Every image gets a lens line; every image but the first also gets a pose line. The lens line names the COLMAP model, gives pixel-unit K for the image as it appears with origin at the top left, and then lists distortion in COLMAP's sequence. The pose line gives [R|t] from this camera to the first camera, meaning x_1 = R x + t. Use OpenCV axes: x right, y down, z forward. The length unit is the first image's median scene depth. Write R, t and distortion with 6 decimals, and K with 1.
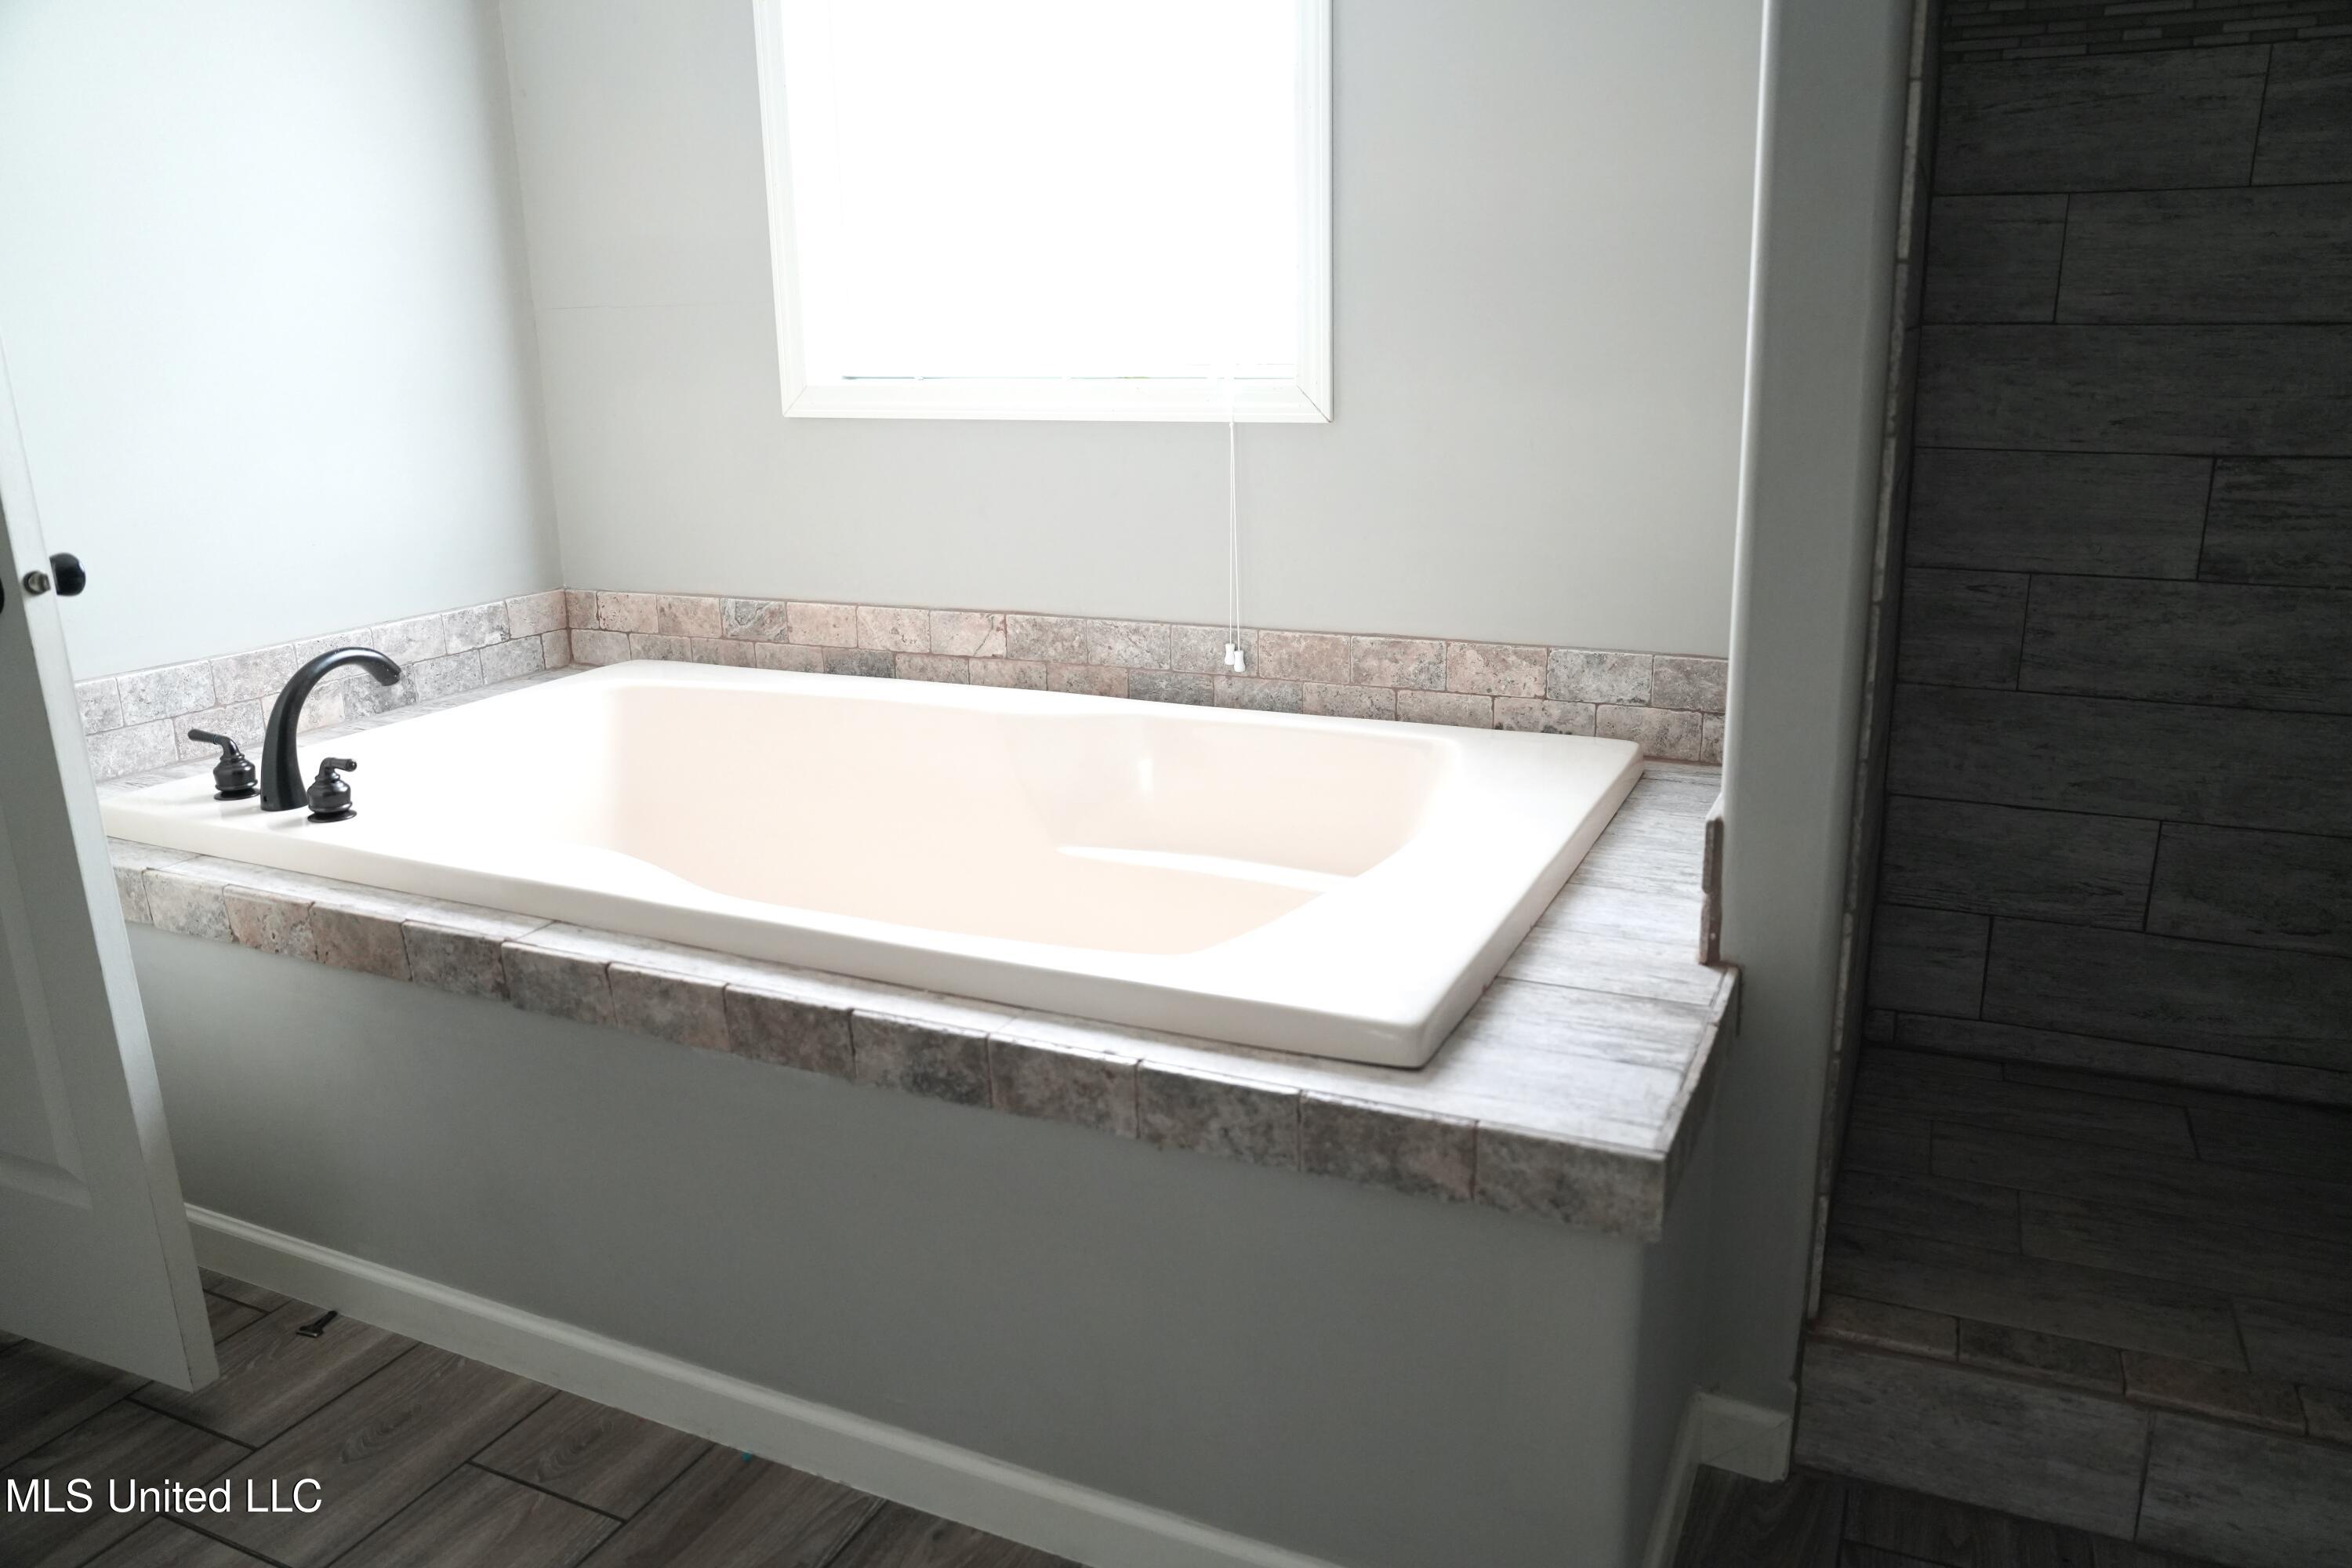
lens RADIAL K [[1703.9, 0, 1179.8], [0, 1703.9, 777.7], [0, 0, 1]] dist [-0.035399, 0.002013]
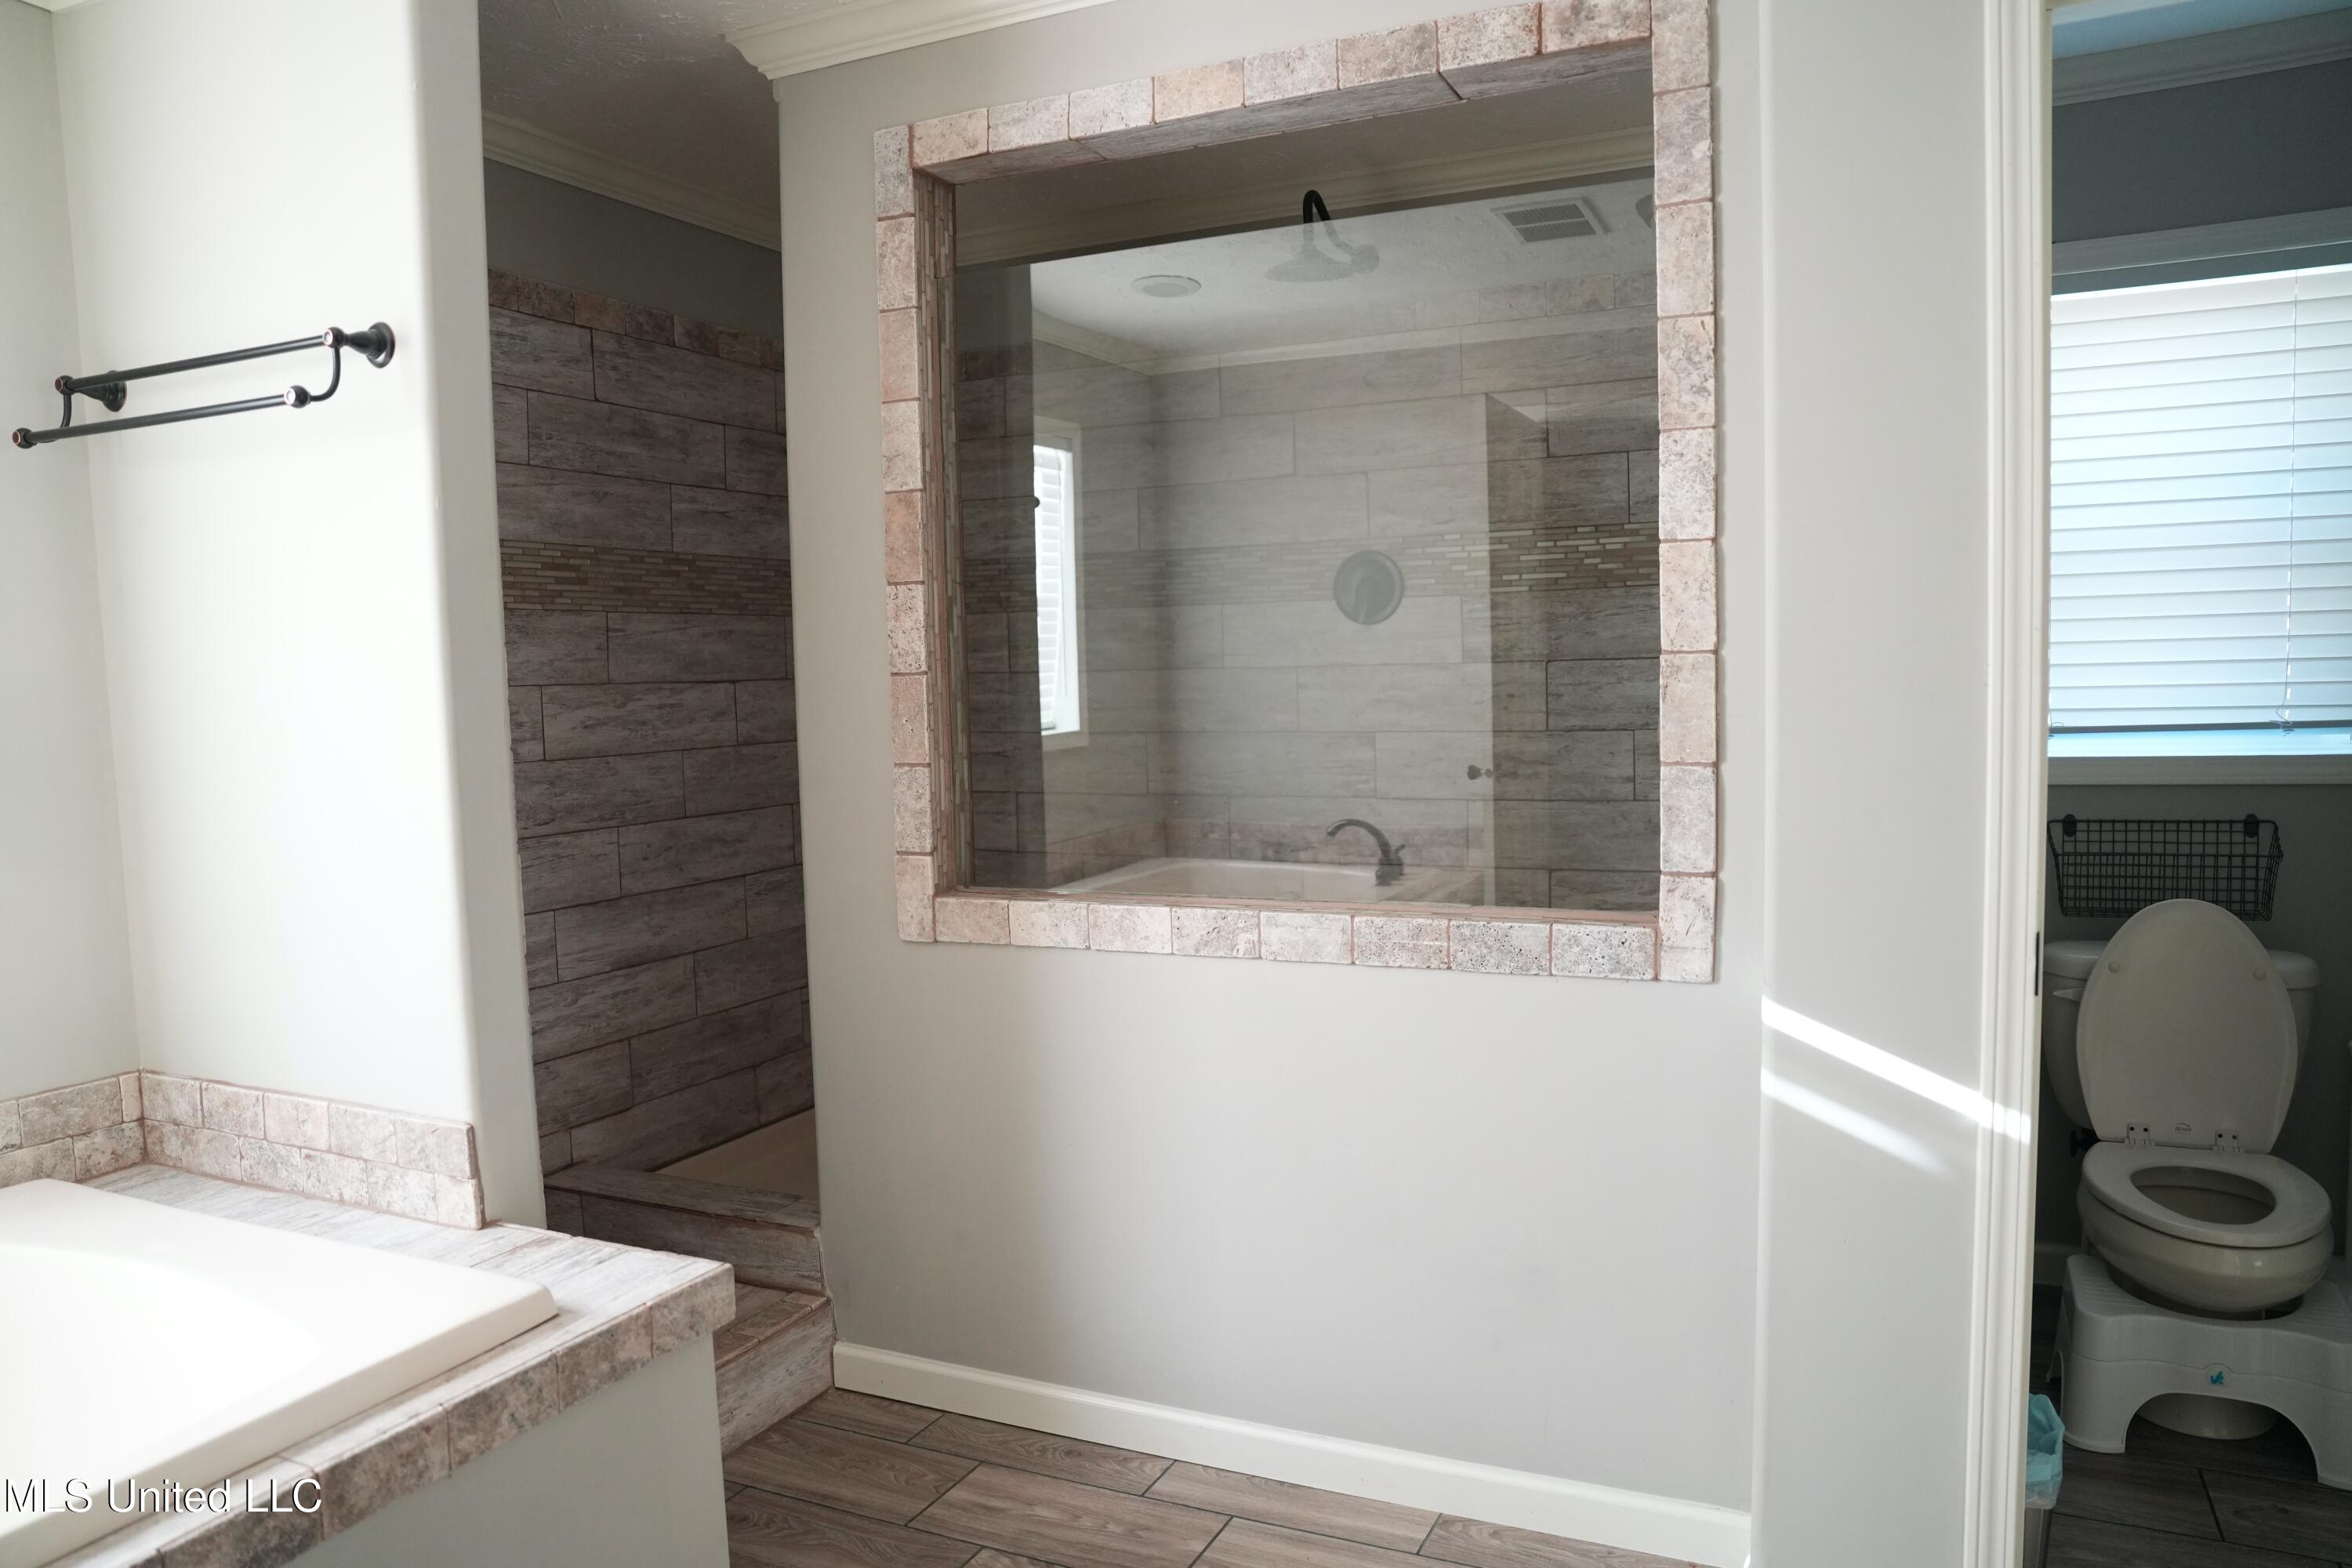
lens RADIAL K [[1603.5, 0, 1183.3], [0, 1603.5, 782.9], [0, 0, 1]] dist [-0.029149, 0.008746]
pose [[0.033650, -0.063487, 0.997415, -1.095825], [0.292077, 0.955037, 0.050936, -0.159919], [-0.955803, 0.289608, 0.050681, 0.300639]]
